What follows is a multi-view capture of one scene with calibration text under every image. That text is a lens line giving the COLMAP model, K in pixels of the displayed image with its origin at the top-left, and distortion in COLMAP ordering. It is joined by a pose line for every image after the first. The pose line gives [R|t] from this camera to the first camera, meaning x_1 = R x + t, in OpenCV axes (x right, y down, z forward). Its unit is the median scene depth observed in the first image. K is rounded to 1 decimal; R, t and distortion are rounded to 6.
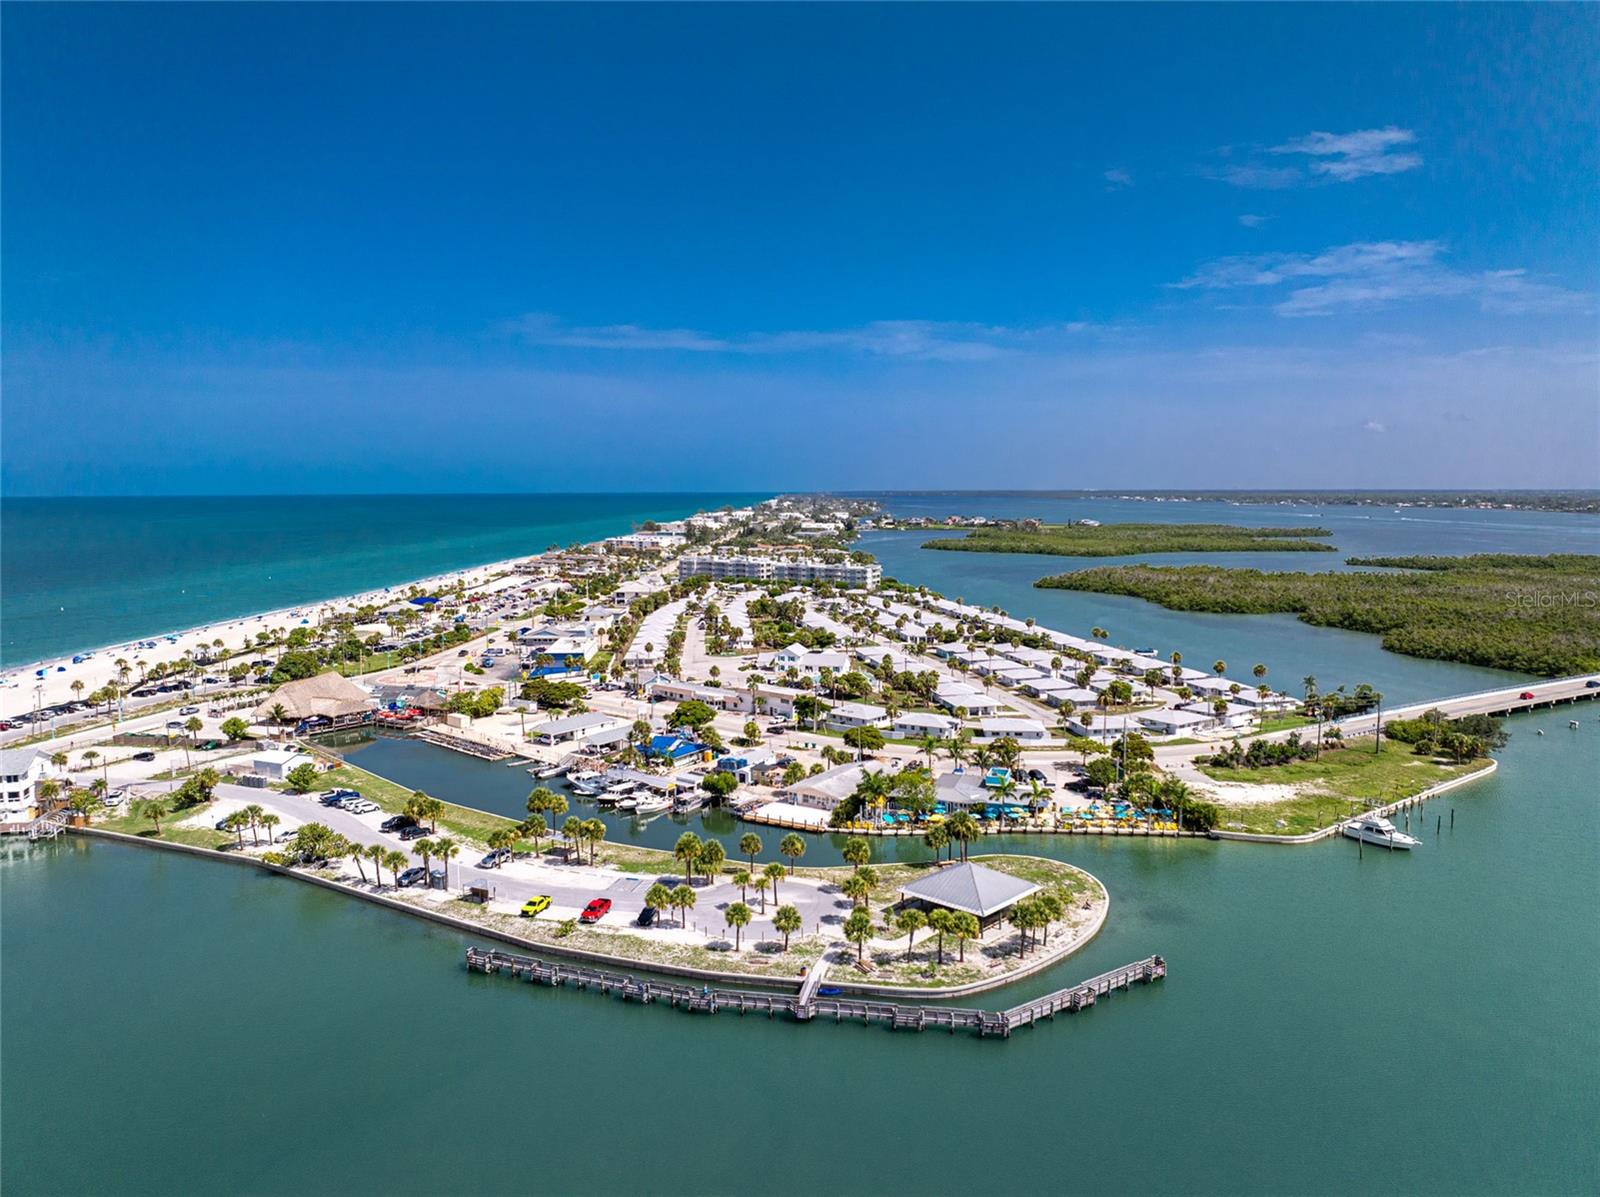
lens RADIAL K [[1120.1, 0, 802.8], [0, 1120.1, 599.5], [0, 0, 1]] dist [-0.039528, 0.003942]
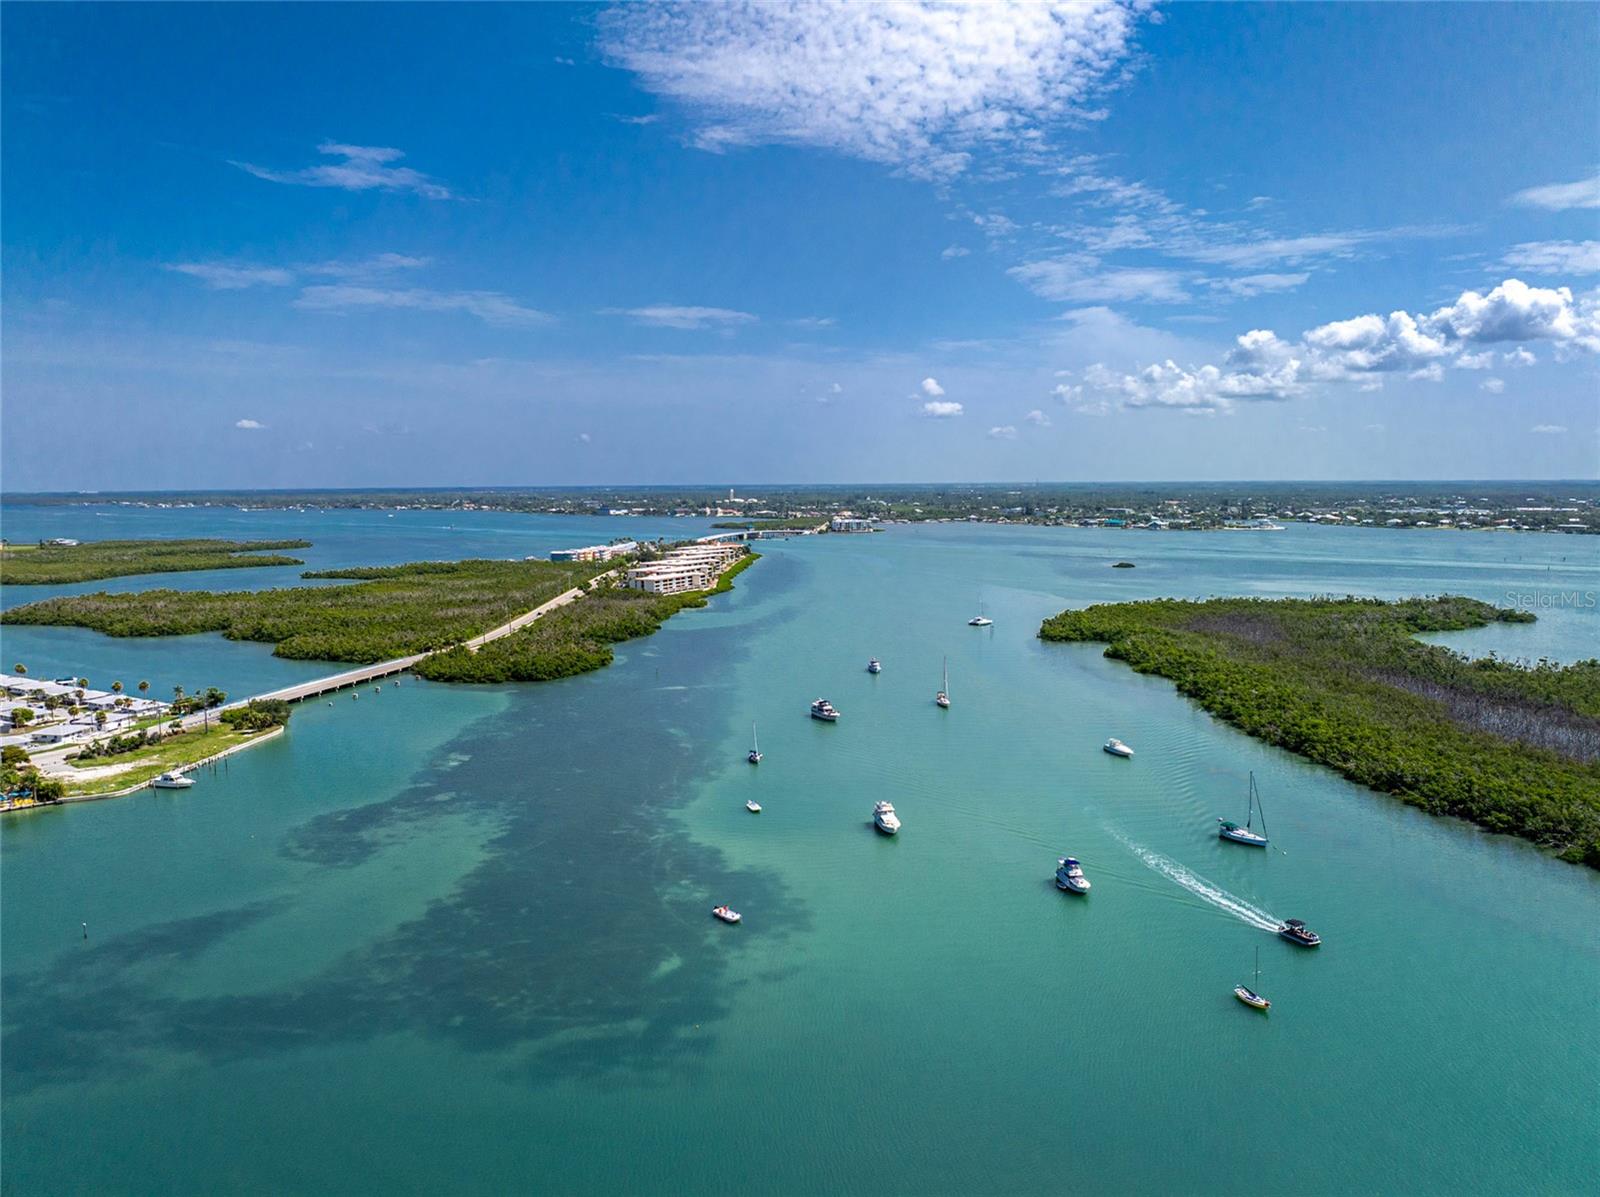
lens RADIAL K [[1174.1, 0, 797.5], [0, 1174.1, 597.4], [0, 0, 1]] dist [-0.007694, 0.005173]
pose [[0.710726, -0.076147, 0.699335, -0.009751], [0.073631, 0.996716, 0.033697, -0.024202], [-0.699605, 0.027544, 0.713999, -0.419113]]
